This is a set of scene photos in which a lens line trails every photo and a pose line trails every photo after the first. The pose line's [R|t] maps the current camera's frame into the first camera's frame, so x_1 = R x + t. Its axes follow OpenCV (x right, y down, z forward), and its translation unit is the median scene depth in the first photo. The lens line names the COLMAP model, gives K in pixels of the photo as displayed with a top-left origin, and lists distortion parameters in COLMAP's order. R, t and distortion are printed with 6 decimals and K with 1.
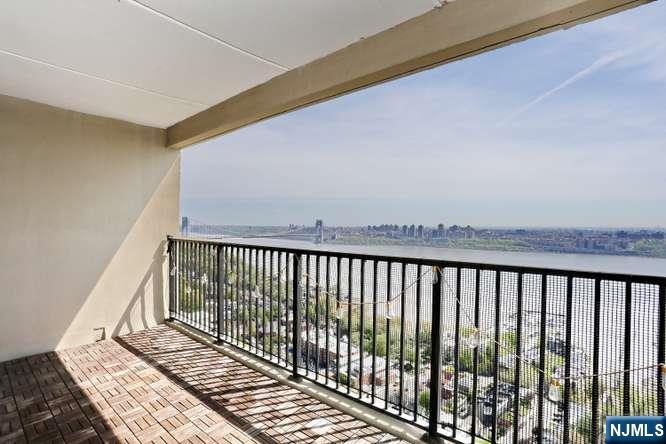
lens RADIAL K [[324.9, 0, 333.1], [0, 324.9, 221.7], [0, 0, 1]] dist [-0.025530, 0.006840]
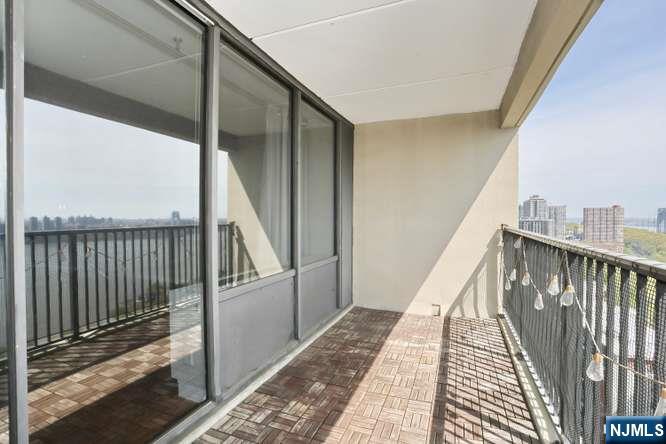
lens RADIAL K [[324.9, 0, 331.5], [0, 324.9, 224.1], [0, 0, 1]] dist [-0.025530, 0.006840]
pose [[0.317489, 0.008954, -0.948220, 0.111403], [0.016127, 0.999760, 0.014840, 0.010766], [0.948125, -0.020004, 0.317268, 0.135279]]
